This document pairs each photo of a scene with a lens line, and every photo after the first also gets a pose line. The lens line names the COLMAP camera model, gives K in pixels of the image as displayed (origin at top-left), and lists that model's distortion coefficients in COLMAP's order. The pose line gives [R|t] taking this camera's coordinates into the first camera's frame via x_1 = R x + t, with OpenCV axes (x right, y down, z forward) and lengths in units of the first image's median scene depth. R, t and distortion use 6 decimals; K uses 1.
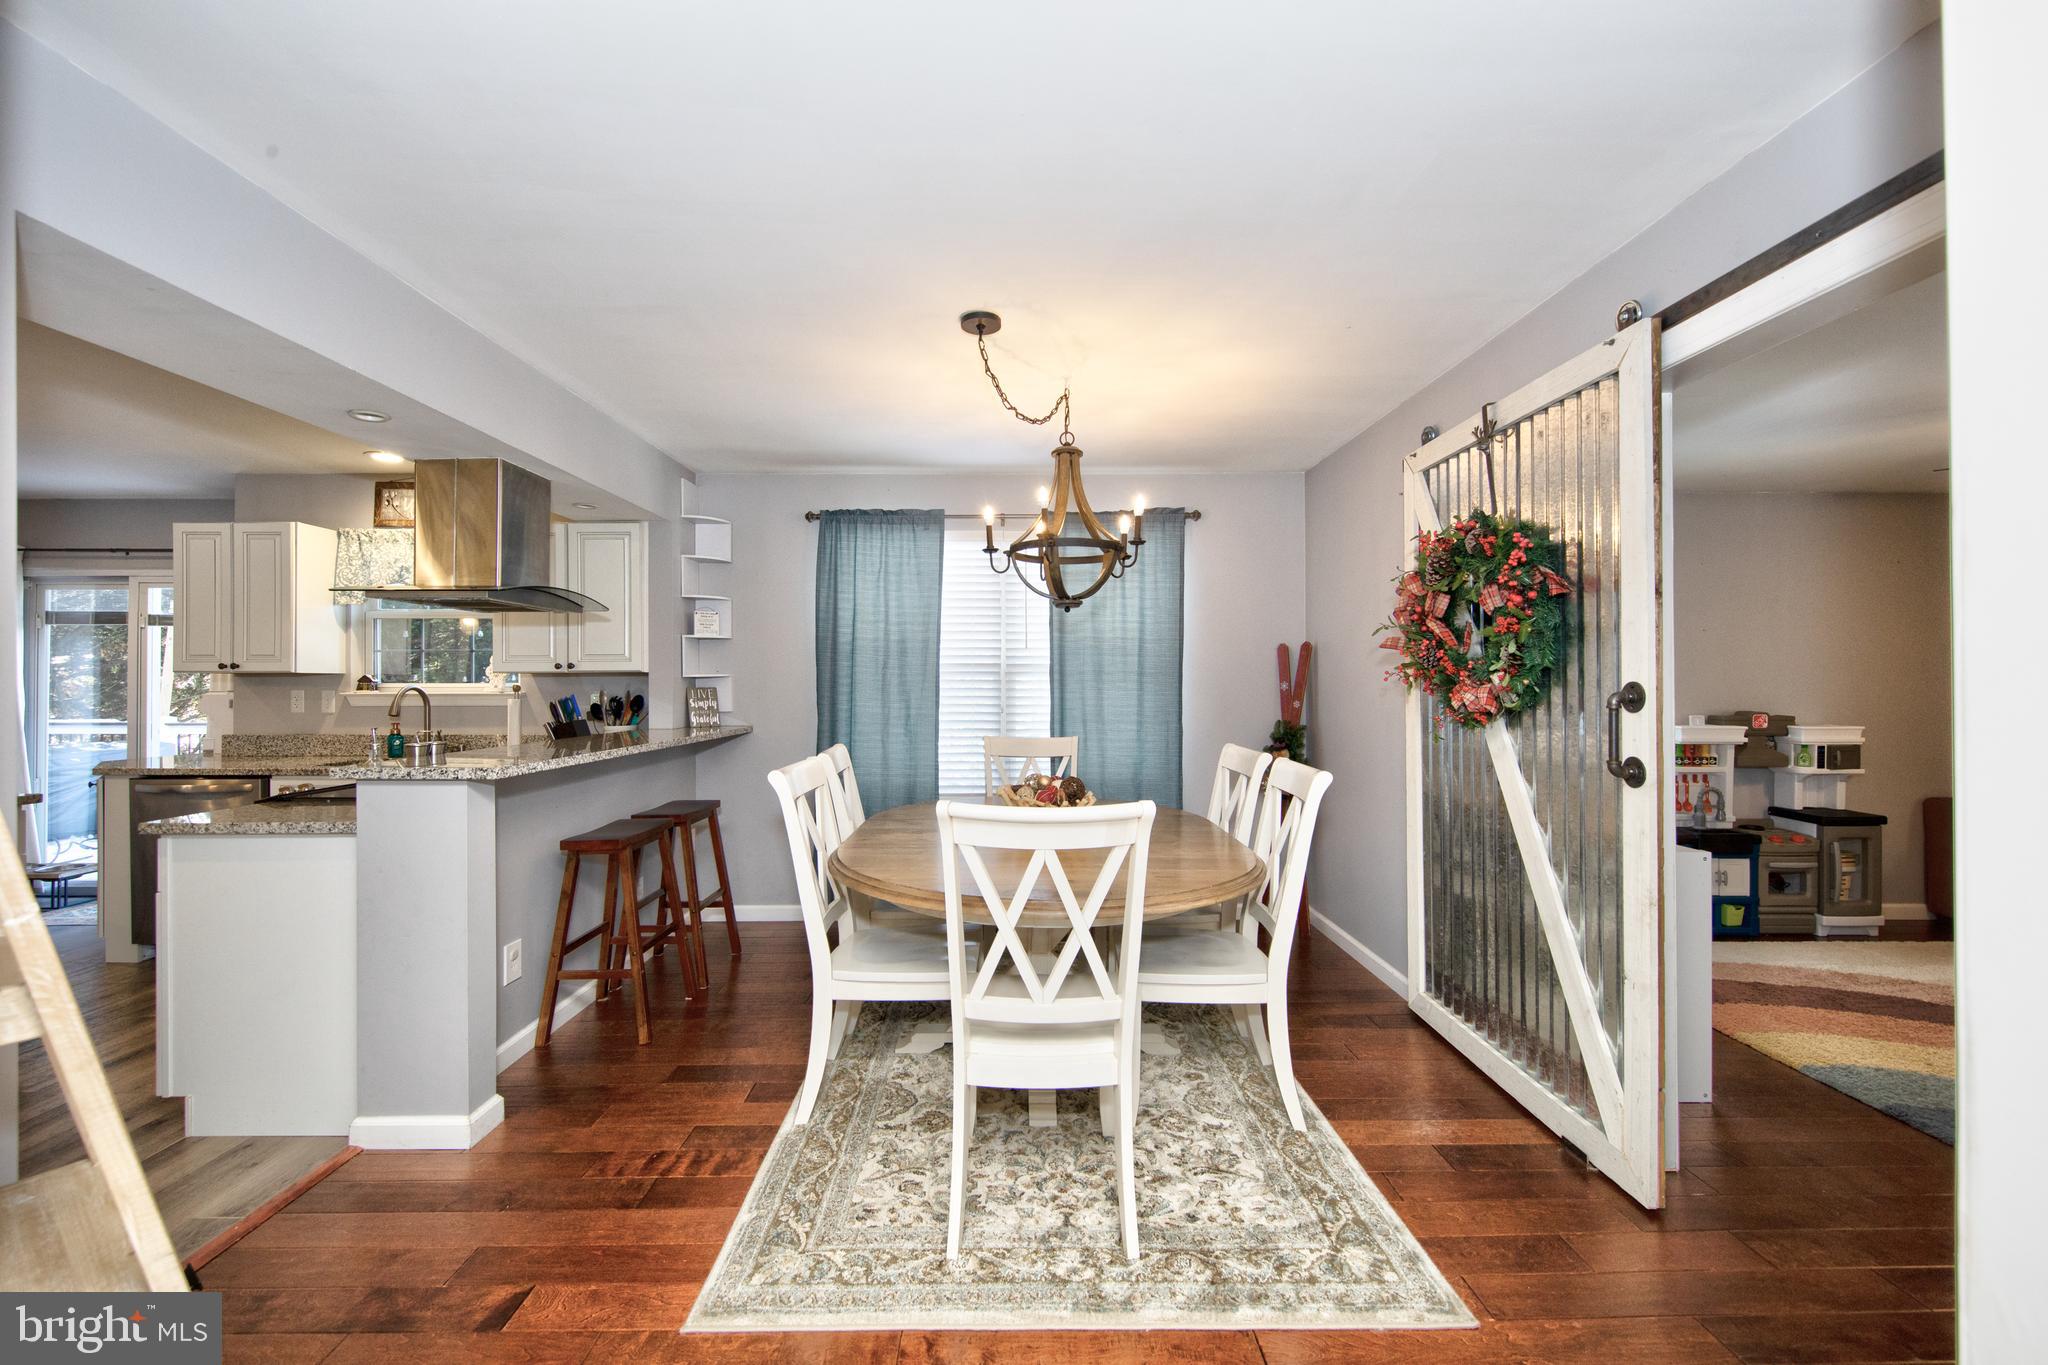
lens RADIAL K [[818.1, 0, 1015.3], [0, 818.1, 679.9], [0, 0, 1]] dist [0.004365, -0.000498]
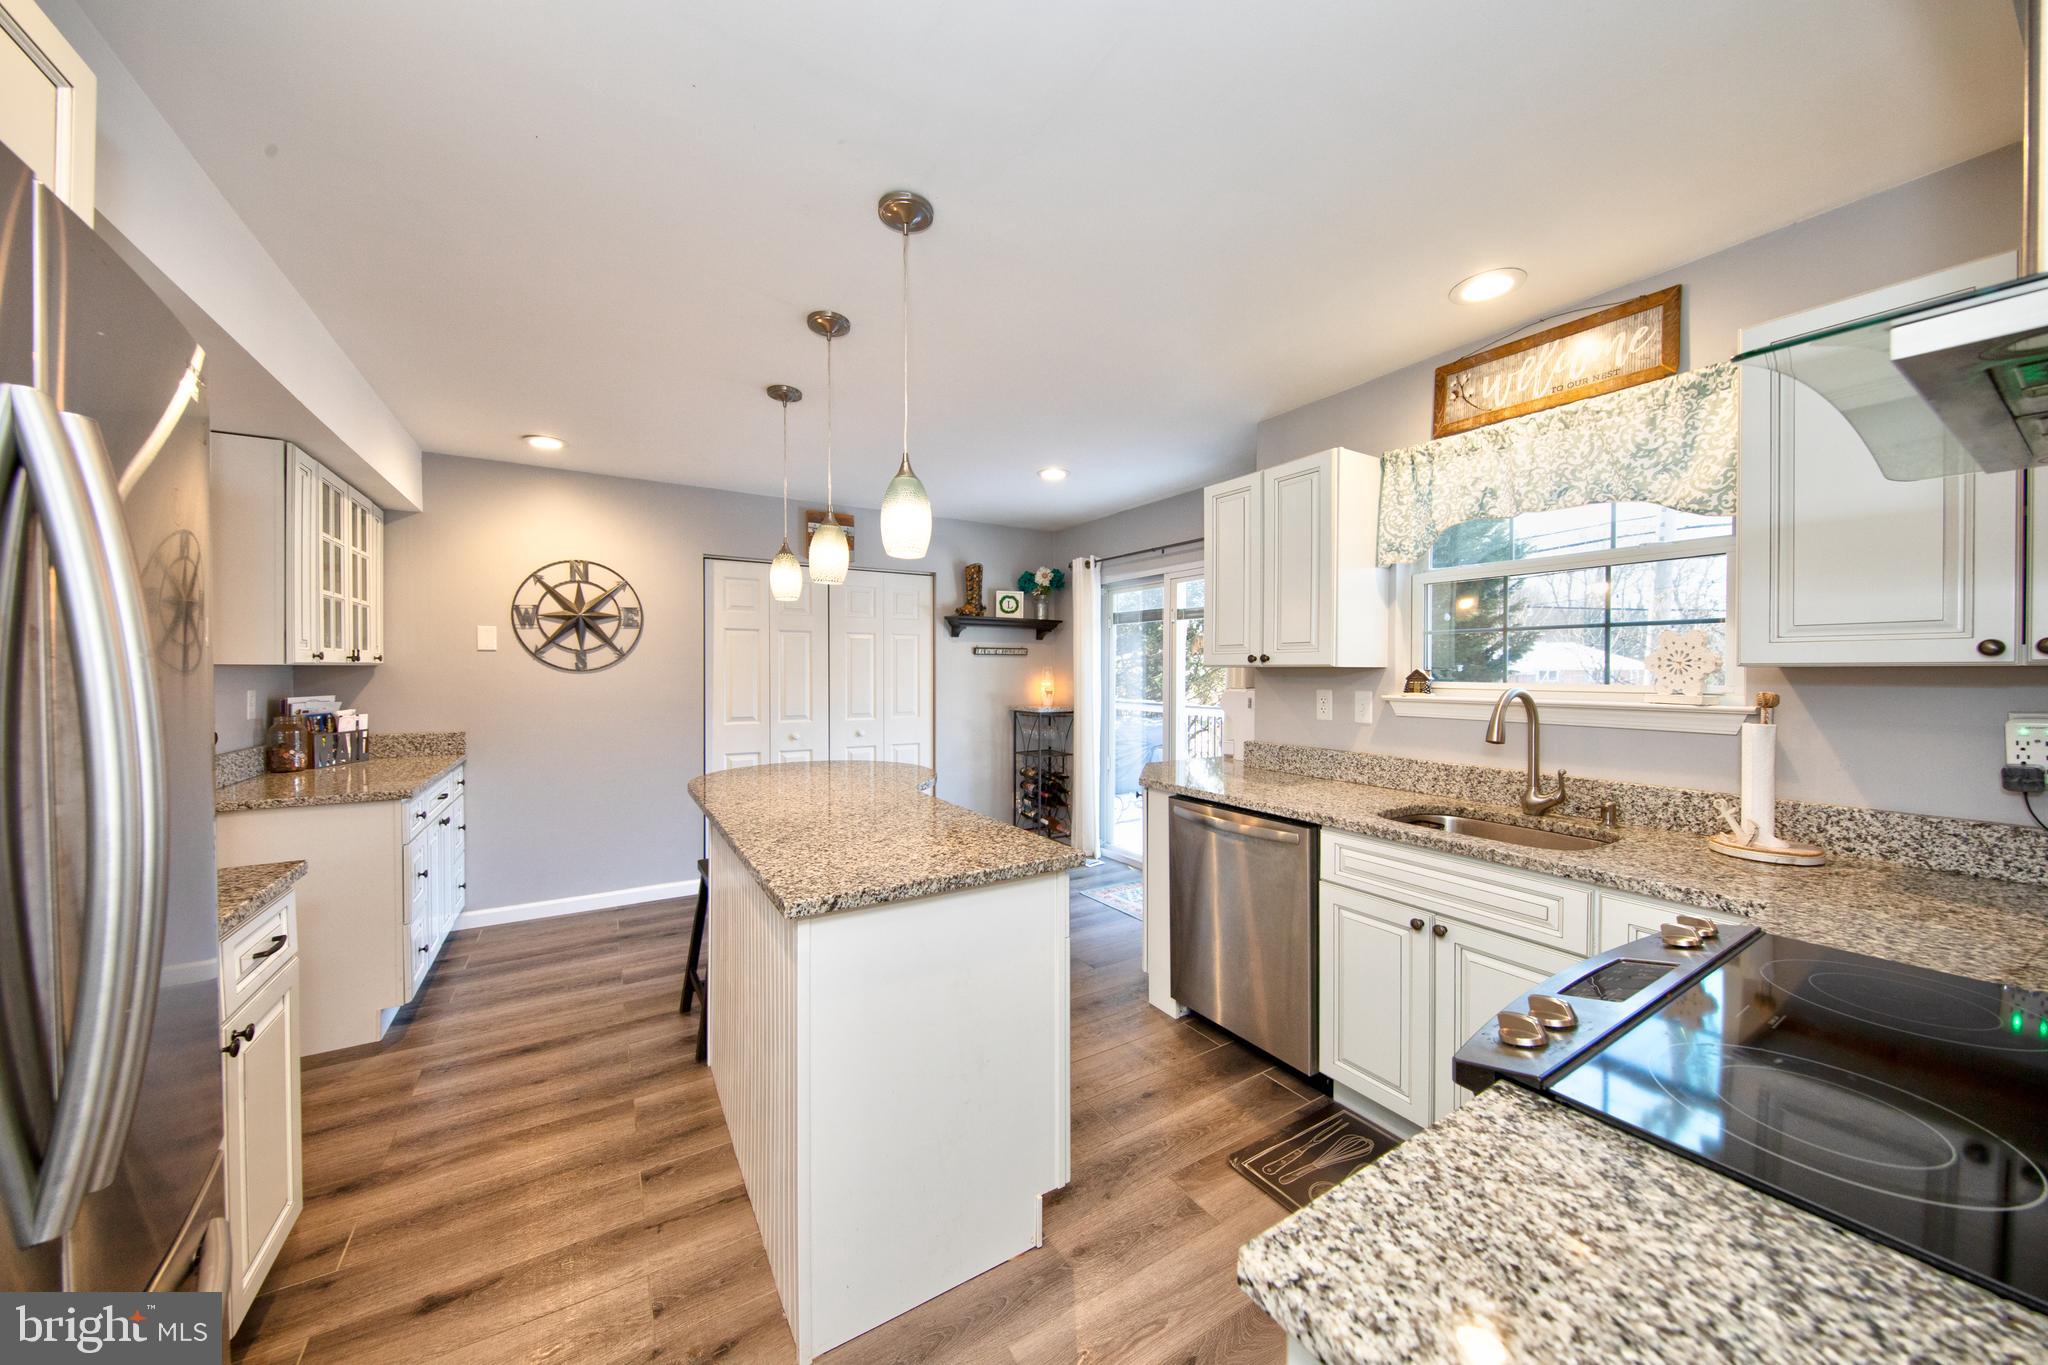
lens RADIAL K [[686.4, 0, 1008.2], [0, 686.4, 679.6], [0, 0, 1]] dist [-0.001606, -0.000224]
pose [[0.509160, 0.013831, -0.860561, -0.500802], [0.002496, 0.999843, 0.017546, -0.008541], [0.860668, -0.011081, 0.509046, 0.450166]]
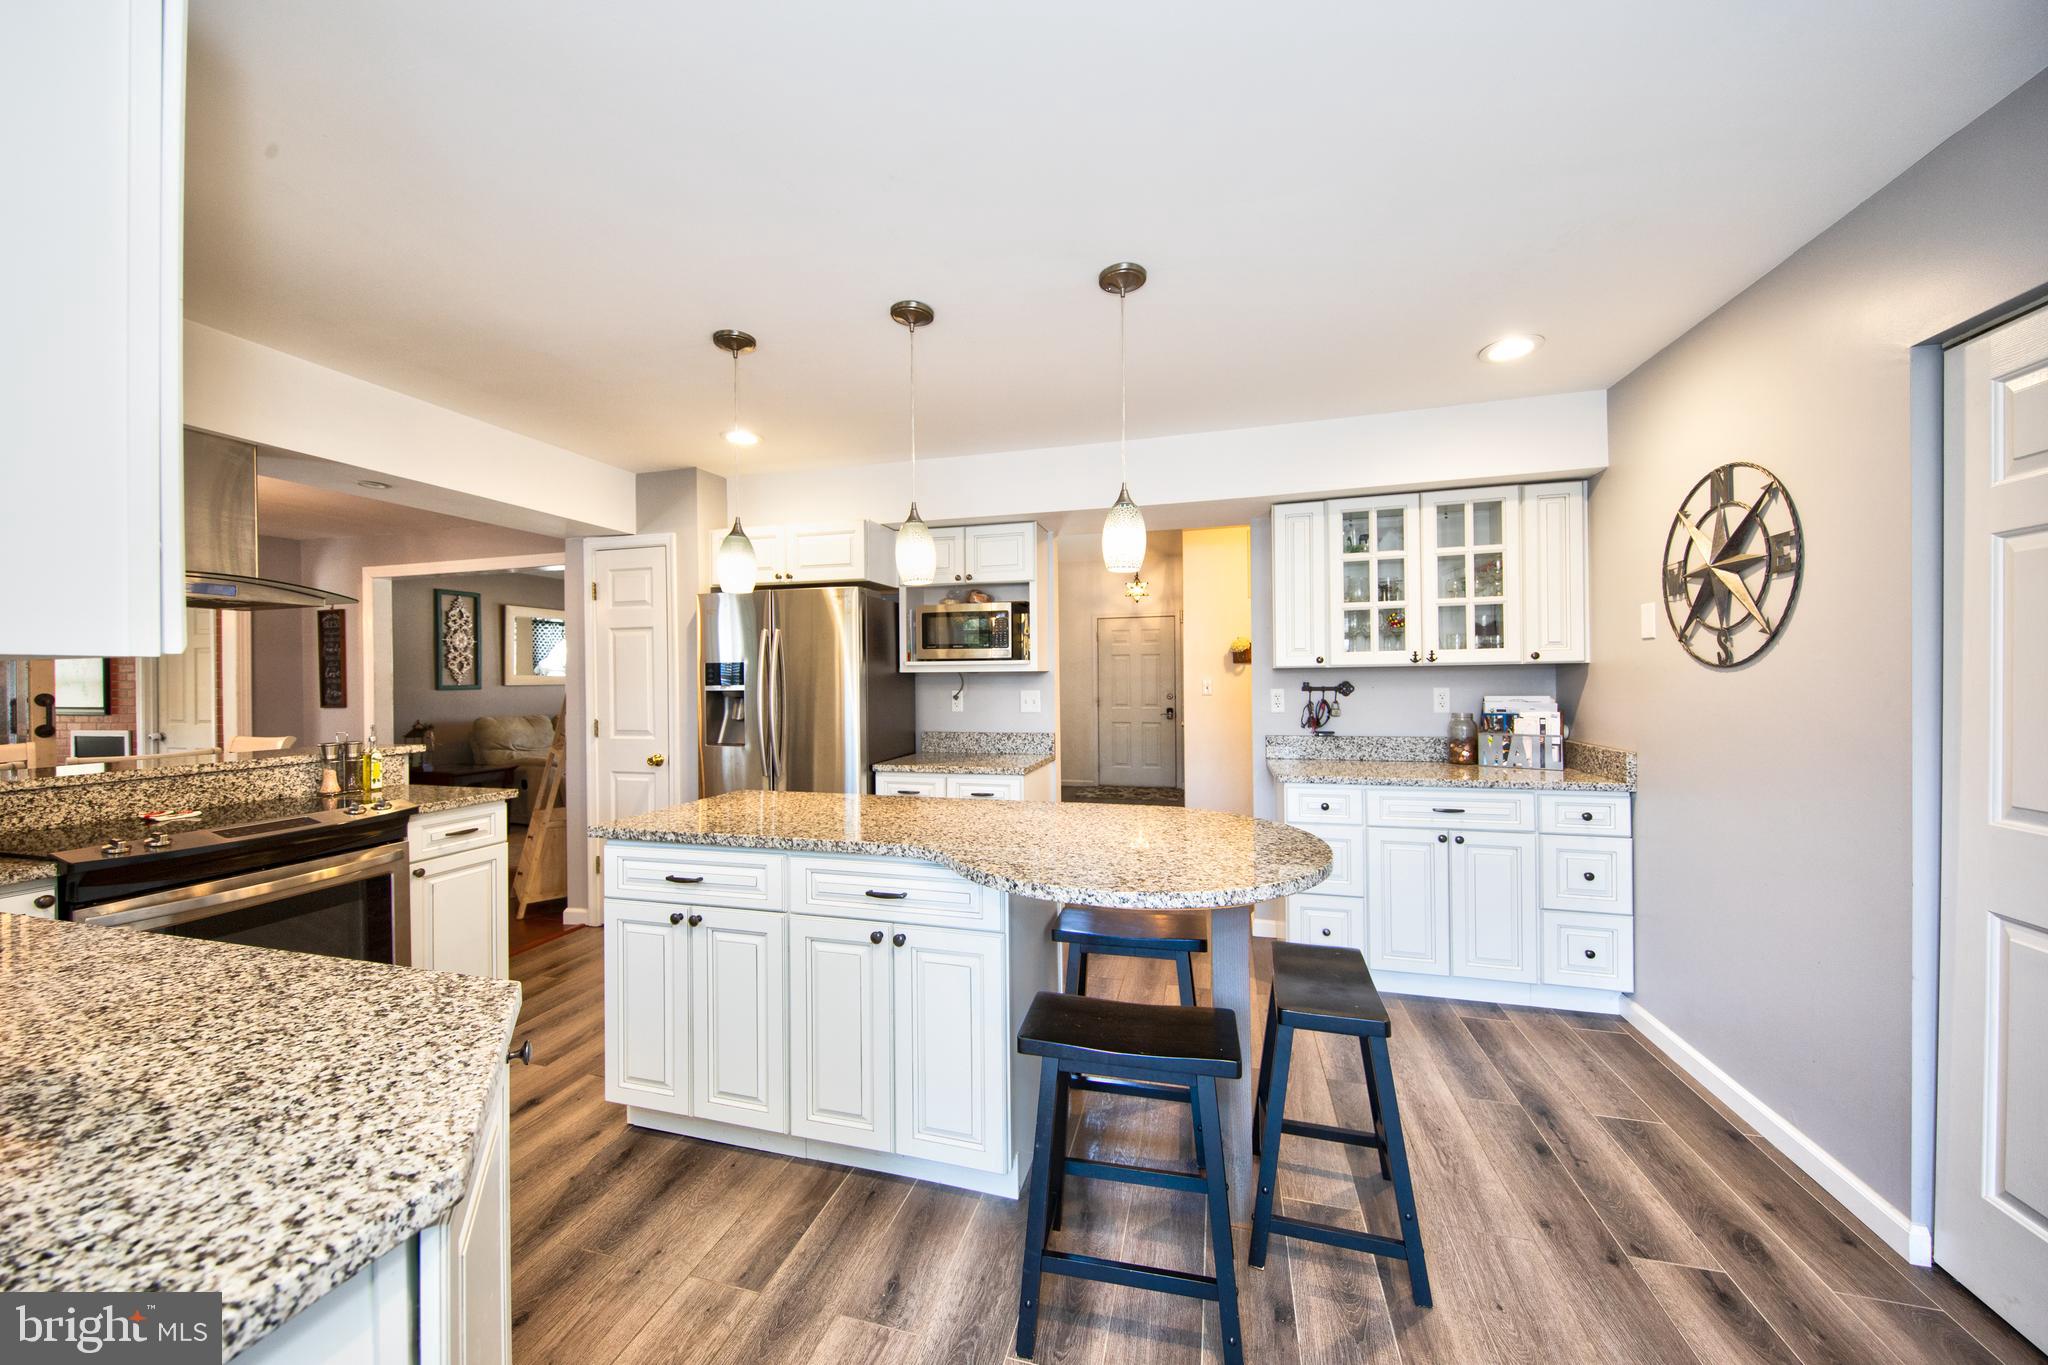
lens RADIAL K [[719.0, 0, 1014.7], [0, 719.0, 678.7], [0, 0, 1]] dist [0.004862, -0.000593]
pose [[-0.964428, 0.011973, 0.264075, -1.205059], [0.011397, 0.999928, -0.003714, -0.000696], [-0.264100, -0.000572, -0.964495, 1.065691]]
